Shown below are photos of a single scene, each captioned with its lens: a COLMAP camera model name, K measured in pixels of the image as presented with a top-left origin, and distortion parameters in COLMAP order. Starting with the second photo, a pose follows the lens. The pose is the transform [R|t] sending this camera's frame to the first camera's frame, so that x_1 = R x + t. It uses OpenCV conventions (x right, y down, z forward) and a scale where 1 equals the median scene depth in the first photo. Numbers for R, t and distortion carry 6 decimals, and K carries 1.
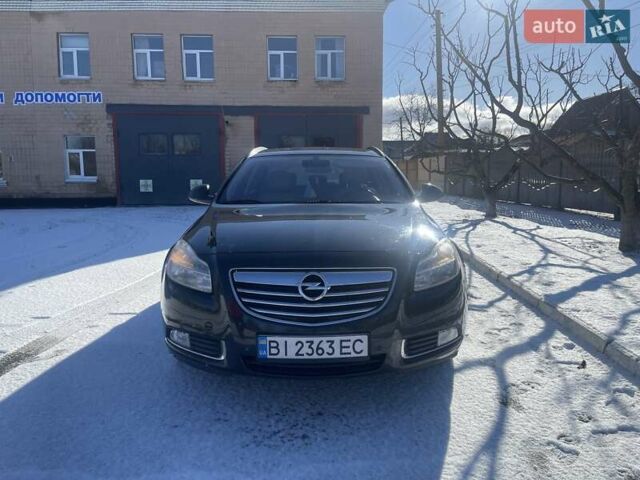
lens RADIAL K [[470.7, 0, 328.9], [0, 470.7, 256.8], [0, 0, 1]] dist [0.022554, -0.021036]
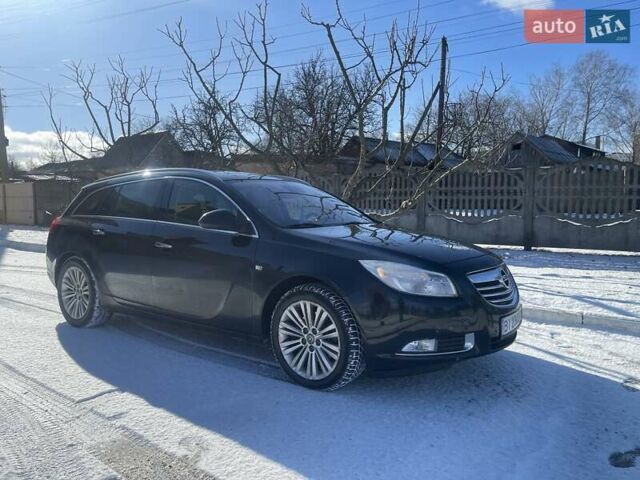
lens RADIAL K [[470.7, 0, 319.6], [0, 470.7, 239.2], [0, 0, 1]] dist [0.022554, -0.021036]
pose [[0.588713, -0.045400, 0.807066, -1.454050], [0.117016, 0.992691, -0.029515, -0.075439], [-0.799828, 0.111816, 0.589723, 0.567224]]
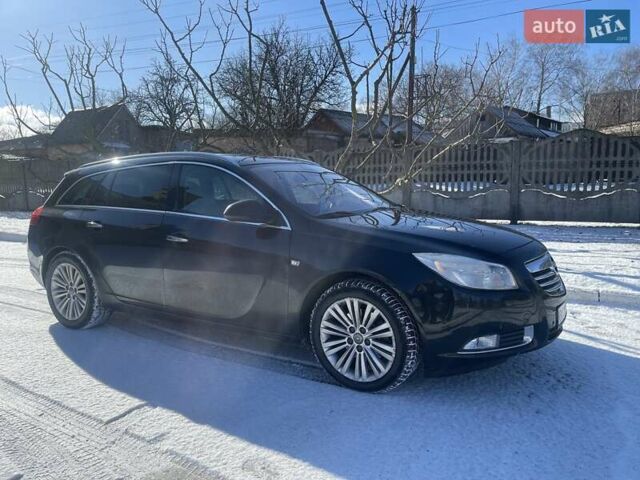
lens RADIAL K [[470.7, 0, 320.9], [0, 470.7, 239.4], [0, 0, 1]] dist [0.022554, -0.021036]
pose [[0.515303, -0.108676, 0.850089, -1.480123], [0.146127, 0.988544, 0.037798, -0.154859], [-0.844458, 0.104743, 0.525280, 0.806748]]
